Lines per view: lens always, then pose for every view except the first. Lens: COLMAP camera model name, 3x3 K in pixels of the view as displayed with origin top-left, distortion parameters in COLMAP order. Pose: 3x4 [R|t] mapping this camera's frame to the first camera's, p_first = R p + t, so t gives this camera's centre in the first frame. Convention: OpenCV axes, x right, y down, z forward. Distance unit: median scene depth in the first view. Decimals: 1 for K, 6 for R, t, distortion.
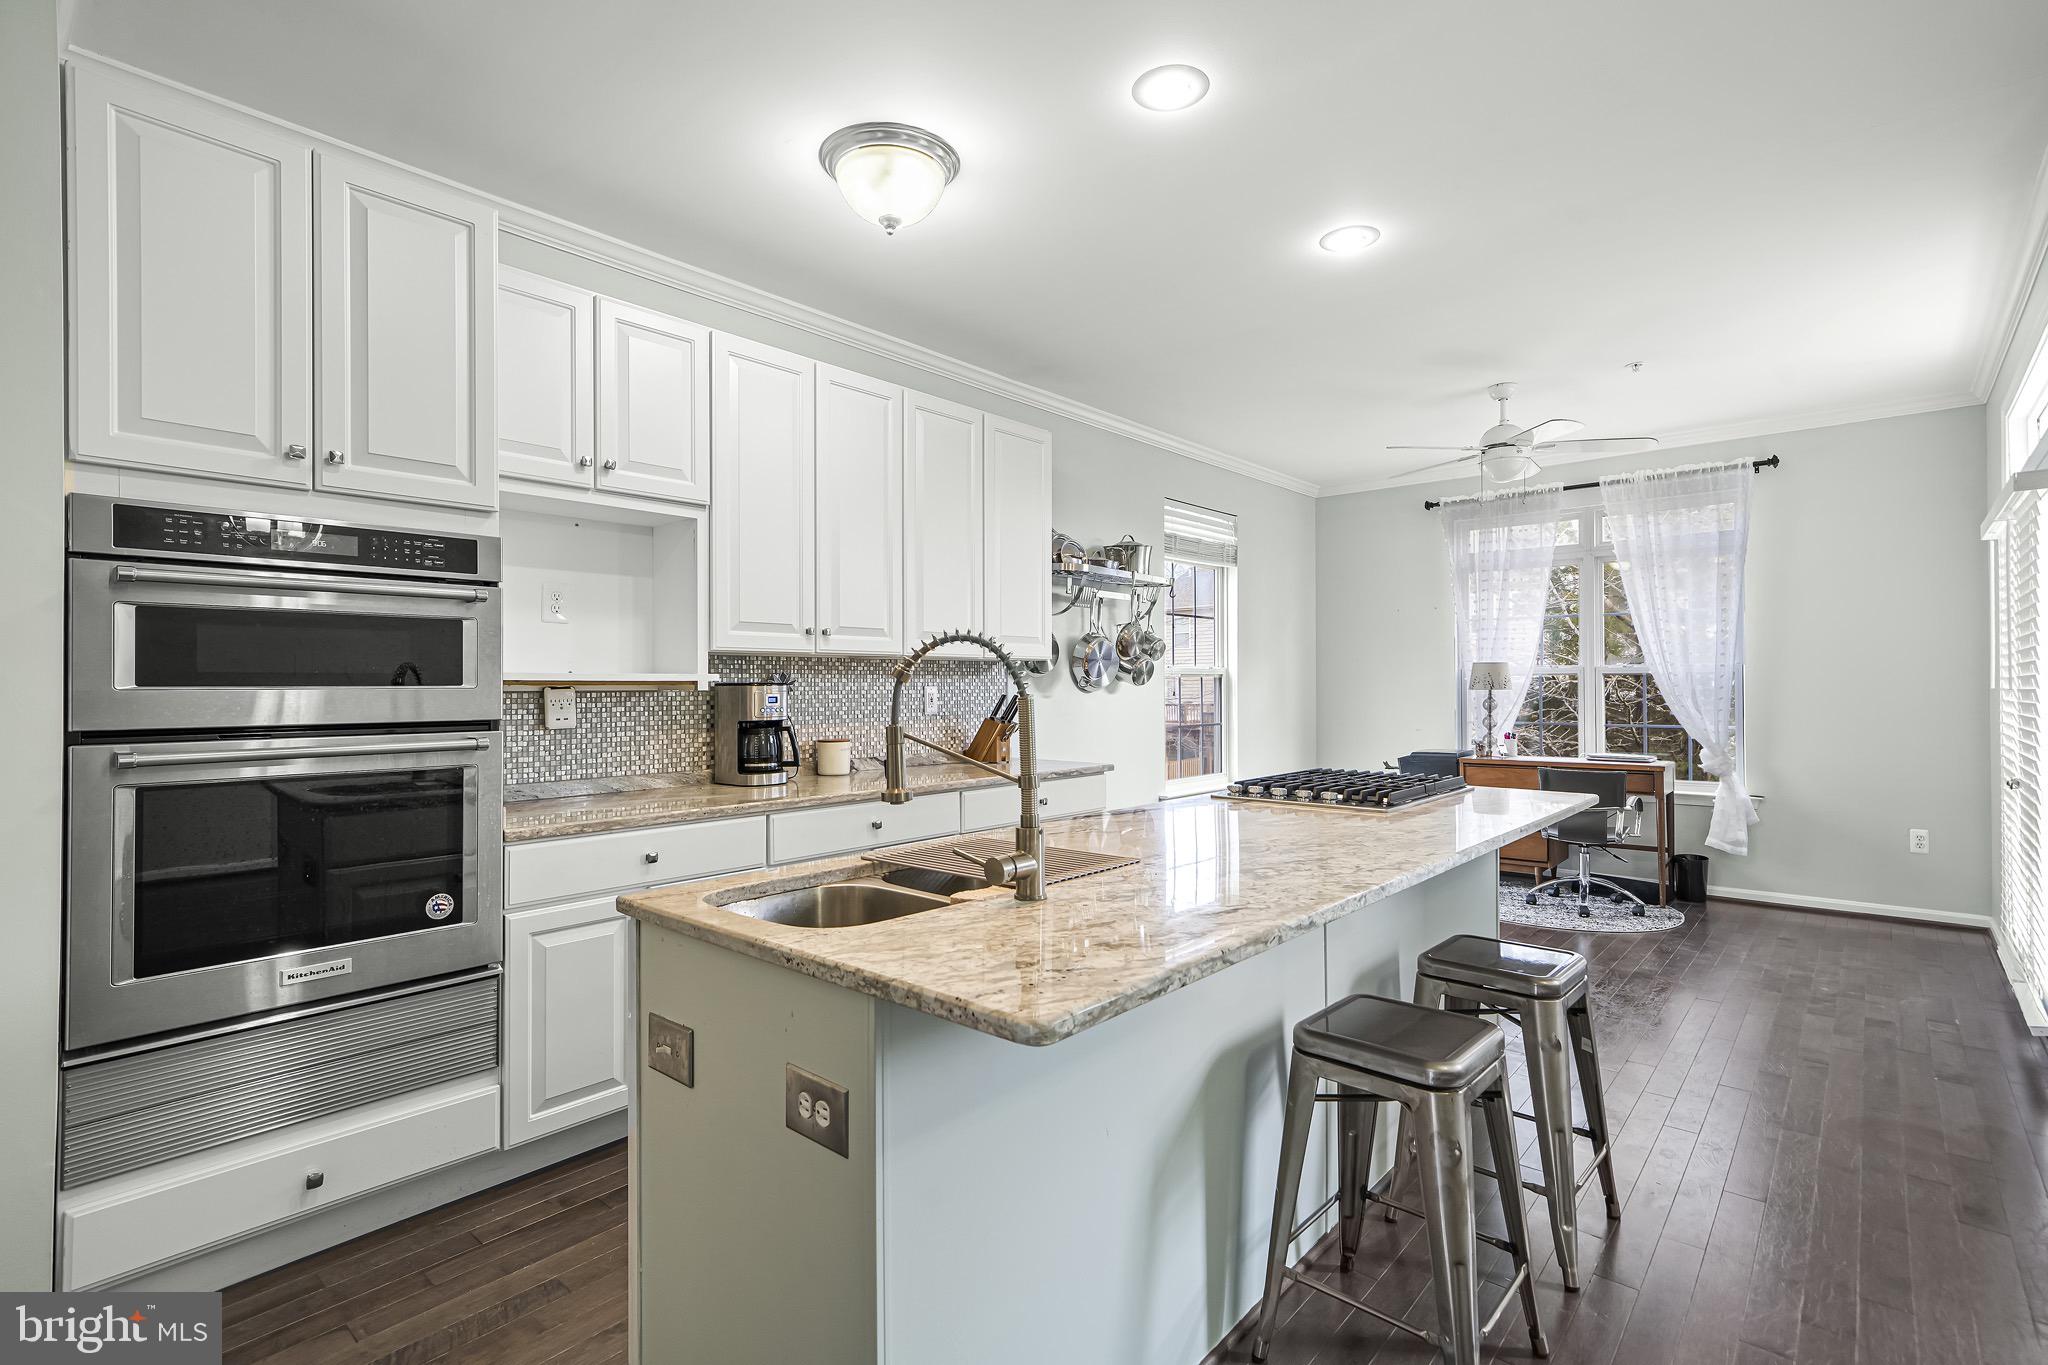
lens RADIAL K [[972.6, 0, 993.4], [0, 972.6, 606.7], [0, 0, 1]] dist [0.020948, 0.000746]
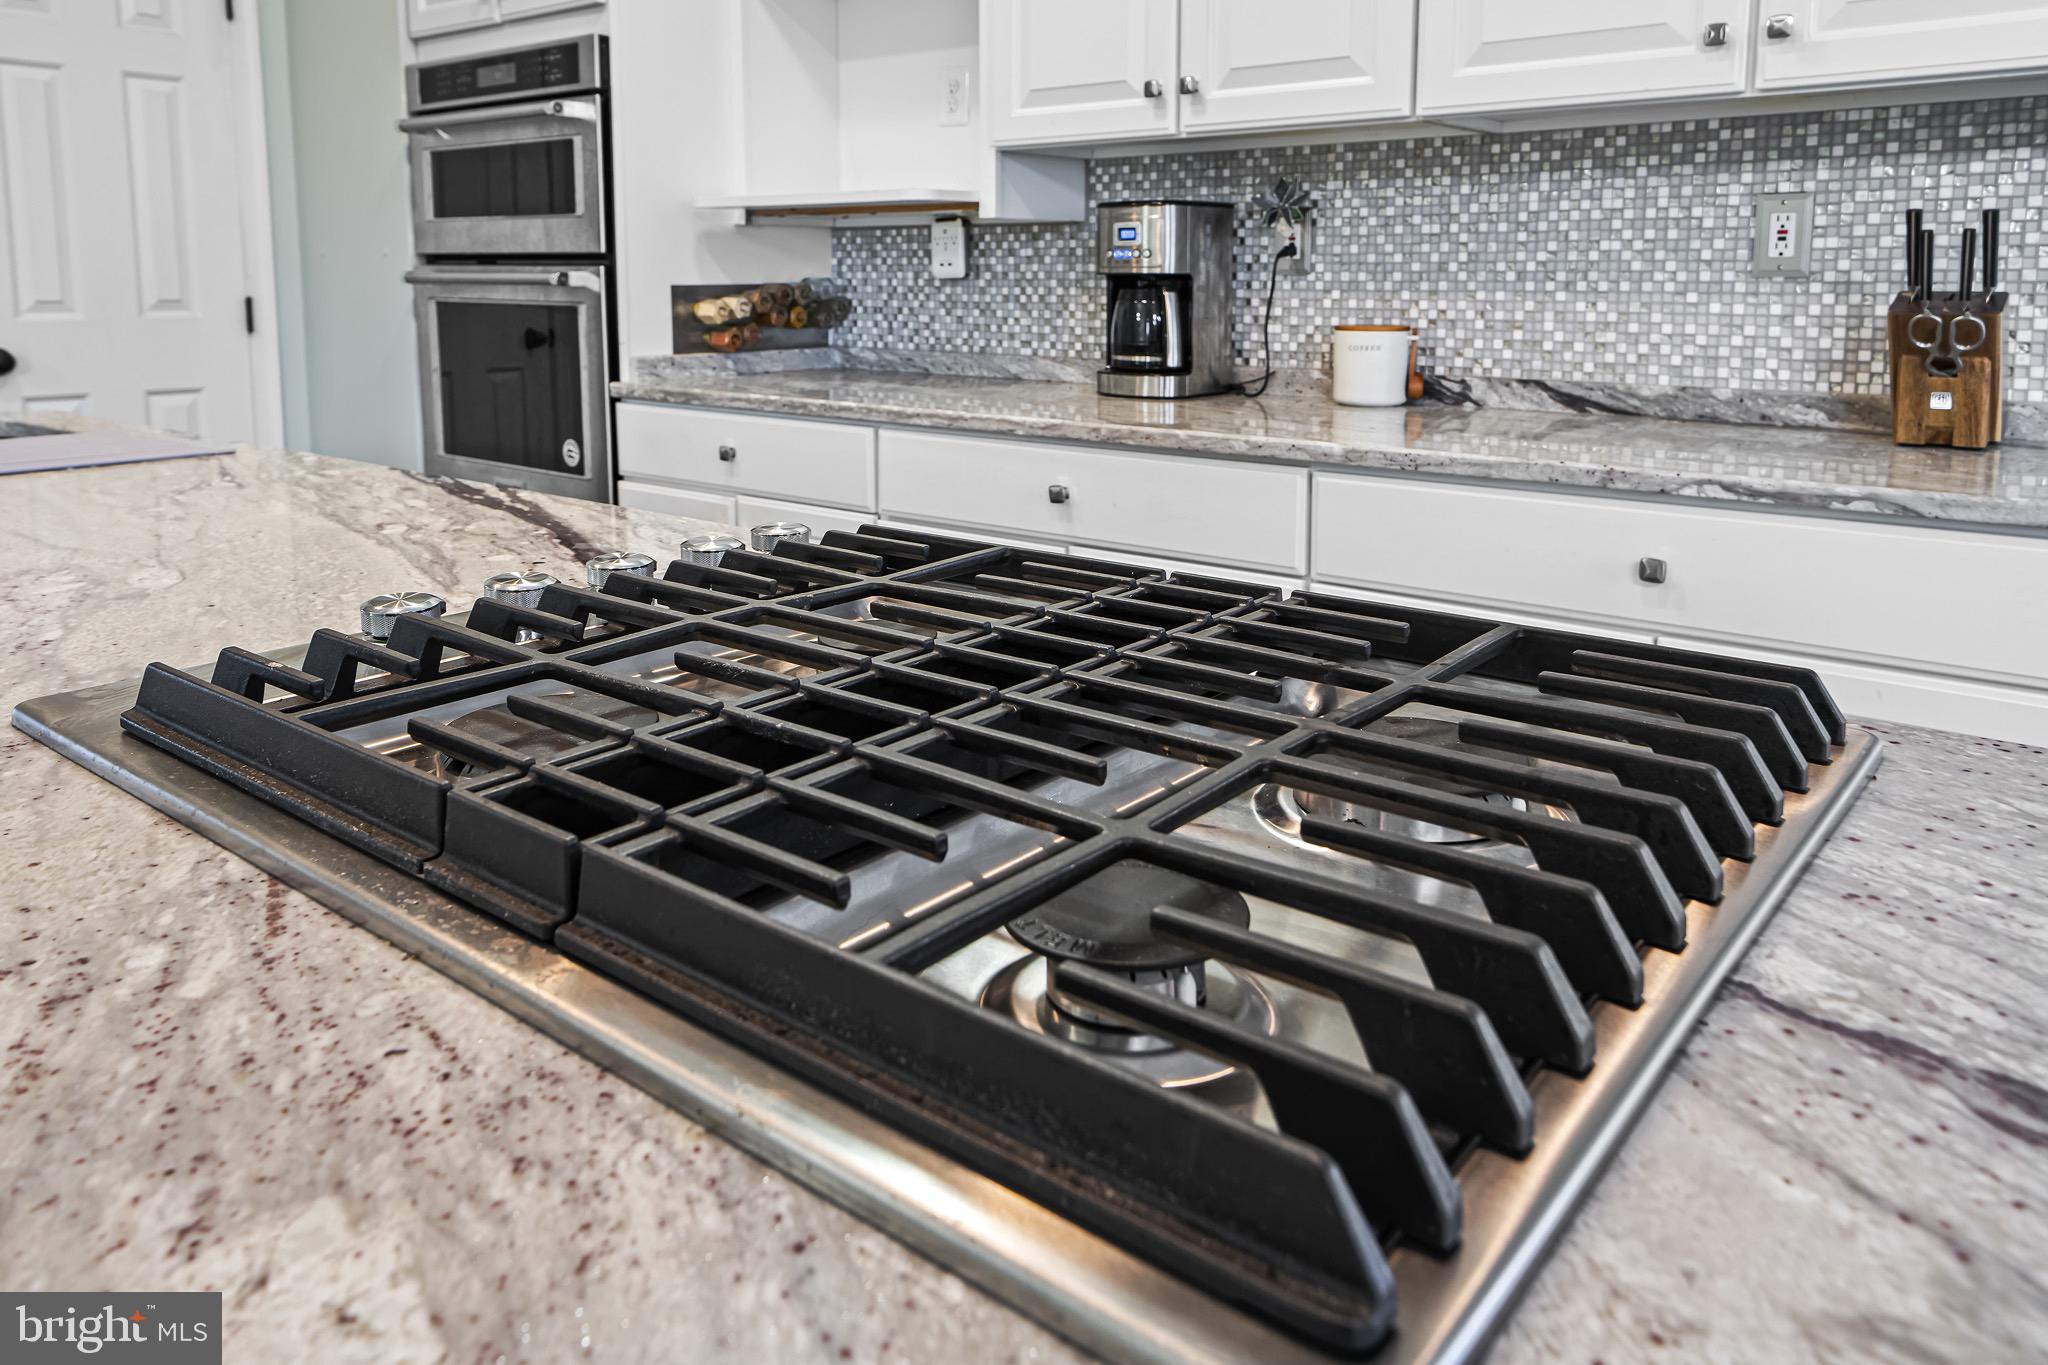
lens RADIAL K [[1450.2, 0, 1016.1], [0, 1450.2, 365.9], [0, 0, 1]] dist [0.034383, -0.001517]
pose [[0.051072, 0.071882, -0.996105, 0.649389], [0.081912, 0.993744, 0.075912, 0.123848], [0.995330, -0.085470, 0.044865, 1.092923]]
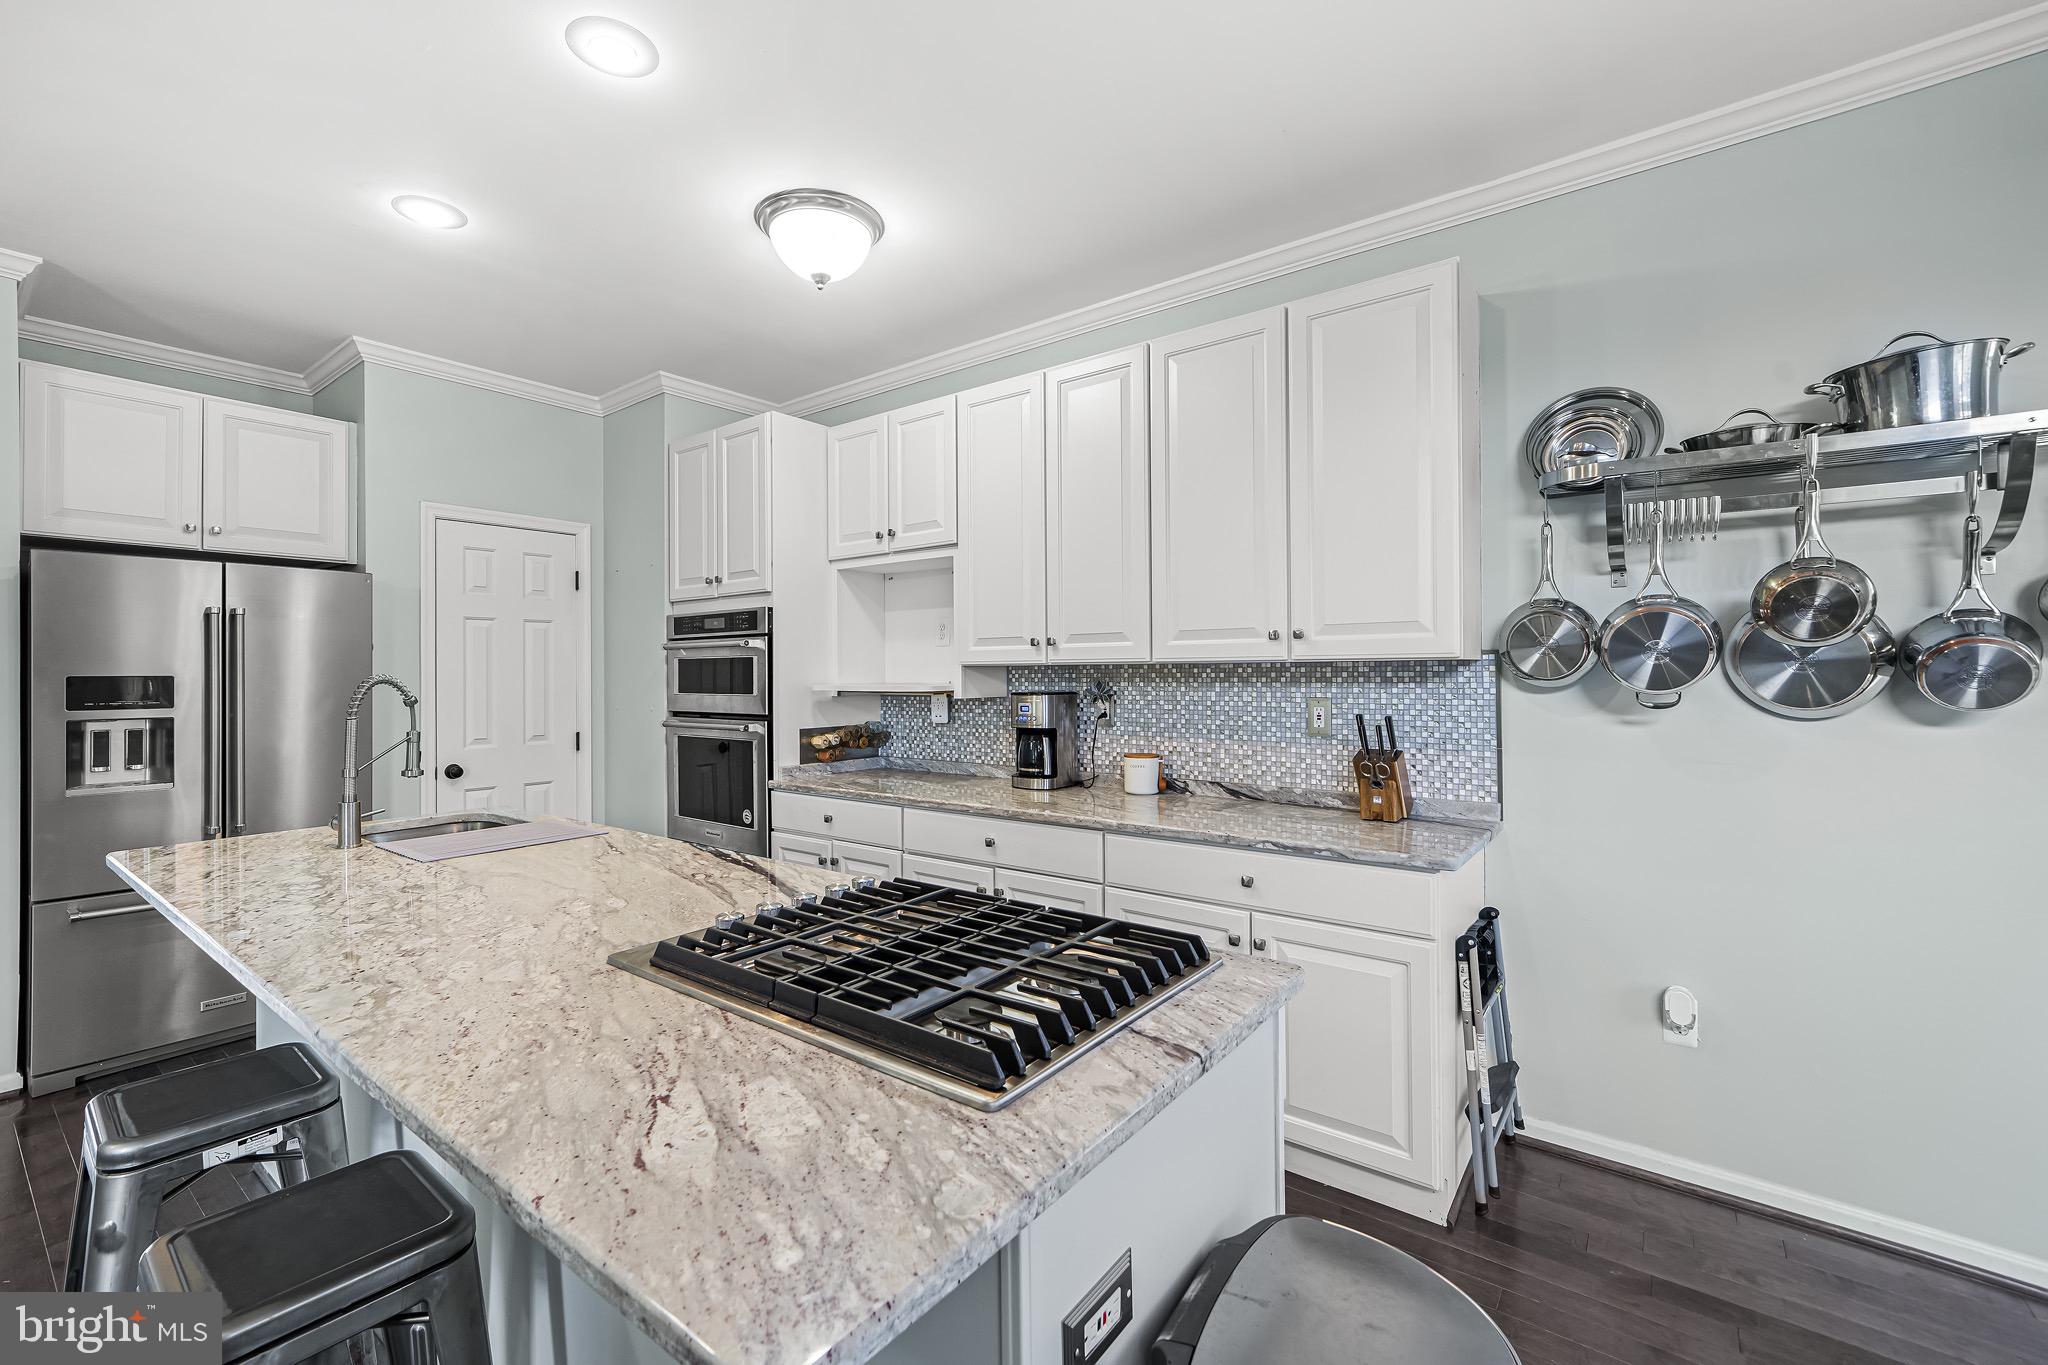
lens RADIAL K [[870.8, 0, 1006.4], [0, 870.8, 613.5], [0, 0, 1]] dist [0.019824, -0.000014]
pose [[0.071418, -0.061290, -0.995562, 0.875510], [0.090236, 0.994415, -0.054747, 0.051918], [0.993356, -0.085925, 0.076550, 1.110959]]
